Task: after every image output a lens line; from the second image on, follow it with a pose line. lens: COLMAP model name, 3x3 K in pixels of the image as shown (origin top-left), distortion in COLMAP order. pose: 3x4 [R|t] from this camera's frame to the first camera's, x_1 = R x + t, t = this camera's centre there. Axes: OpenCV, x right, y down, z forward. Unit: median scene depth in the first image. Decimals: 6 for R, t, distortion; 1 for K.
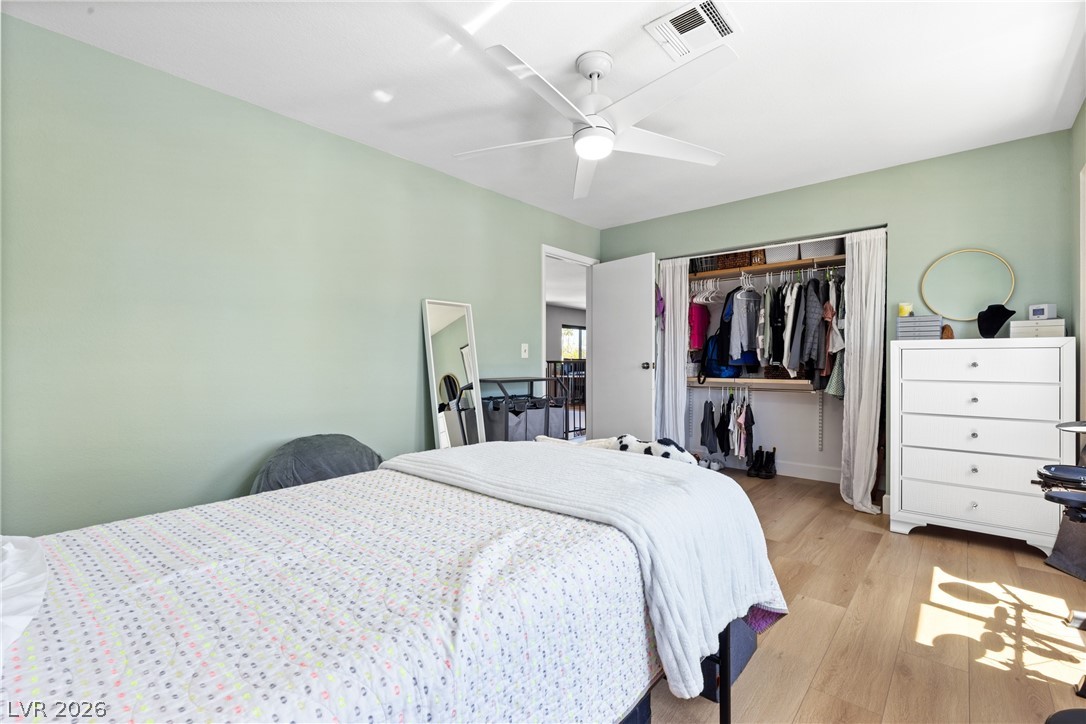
lens RADIAL K [[485.1, 0, 544.2], [0, 485.1, 362.5], [0, 0, 1]] dist [-0.003079, -0.000416]
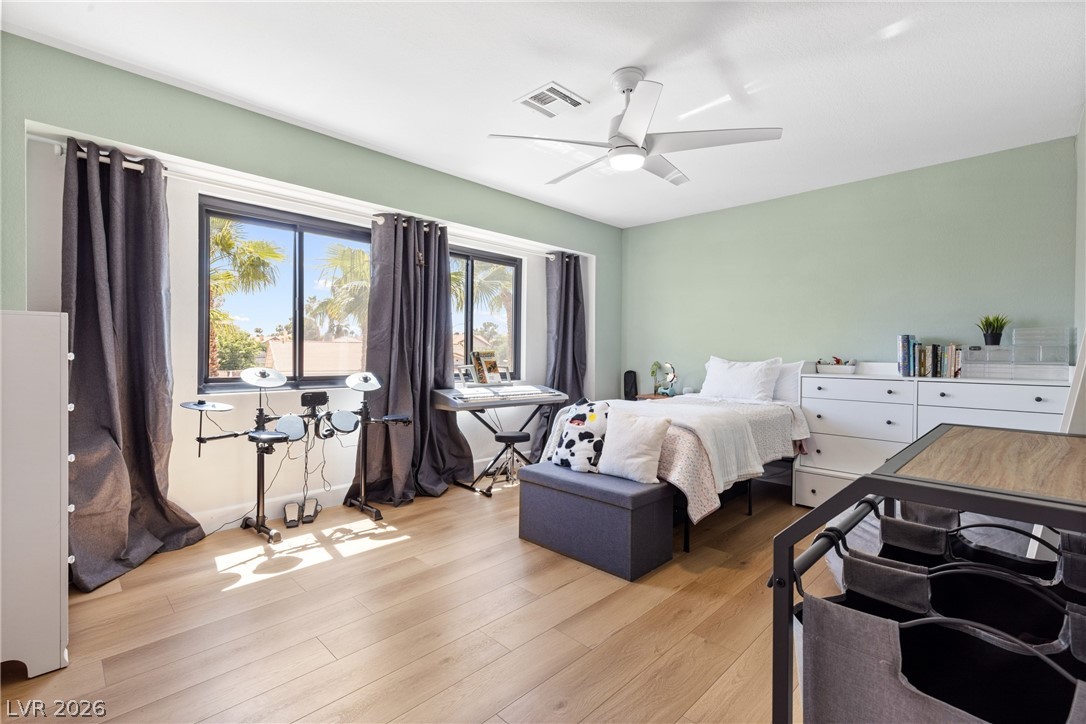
lens RADIAL K [[485.1, 0, 541.2], [0, 485.1, 358.7], [0, 0, 1]] dist [-0.003079, -0.000416]
pose [[-0.997309, -0.007823, 0.072899, 0.237863], [-0.006749, 0.999865, 0.014968, -0.006963], [-0.073006, 0.014436, -0.997227, 2.292397]]
